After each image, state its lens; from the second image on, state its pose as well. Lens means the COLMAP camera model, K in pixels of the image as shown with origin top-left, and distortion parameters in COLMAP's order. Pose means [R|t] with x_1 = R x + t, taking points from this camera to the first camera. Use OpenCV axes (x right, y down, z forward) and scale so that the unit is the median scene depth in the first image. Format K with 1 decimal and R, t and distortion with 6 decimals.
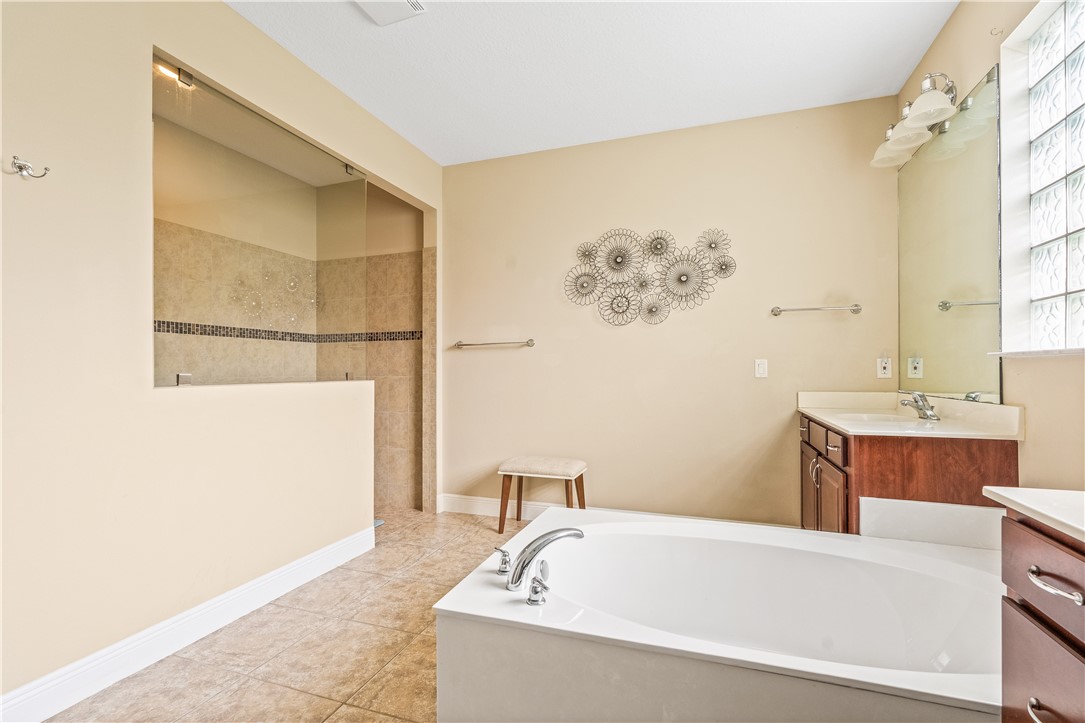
lens RADIAL K [[485.6, 0, 542.8], [0, 485.6, 366.0], [0, 0, 1]] dist [-0.005774, -0.000662]
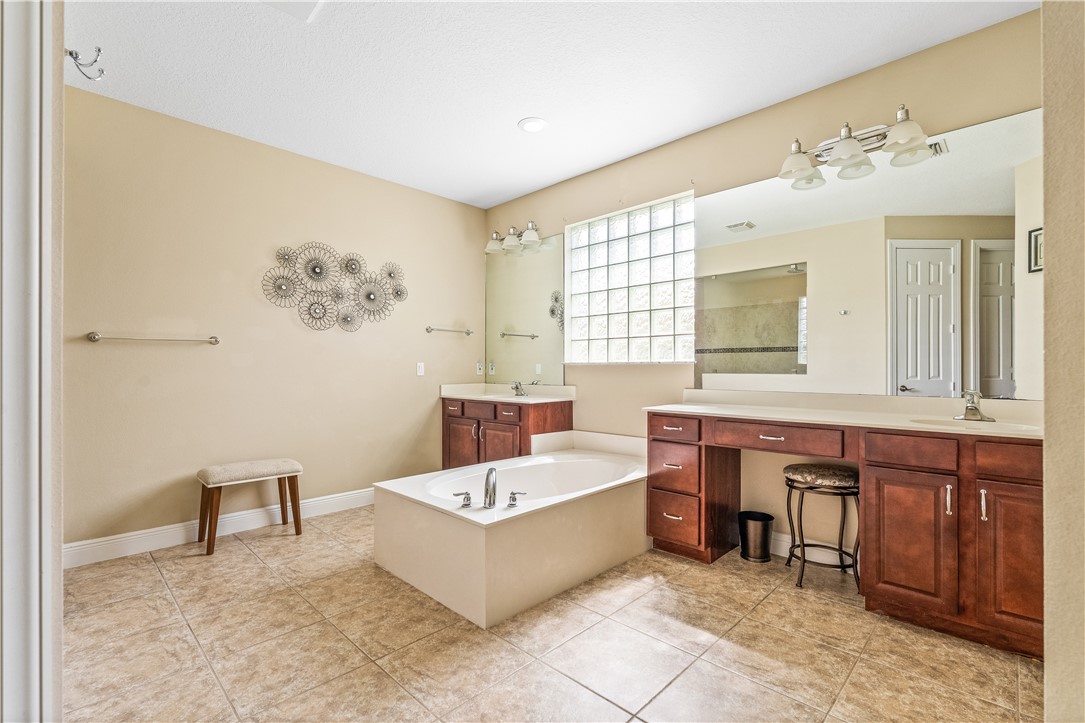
lens RADIAL K [[485.6, 0, 544.1], [0, 485.6, 365.2], [0, 0, 1]] dist [-0.005774, -0.000662]
pose [[0.421898, 0.007340, 0.906613, -0.649365], [-0.007083, 0.999963, -0.004800, -0.002207], [-0.906615, -0.004397, 0.421935, 0.074220]]
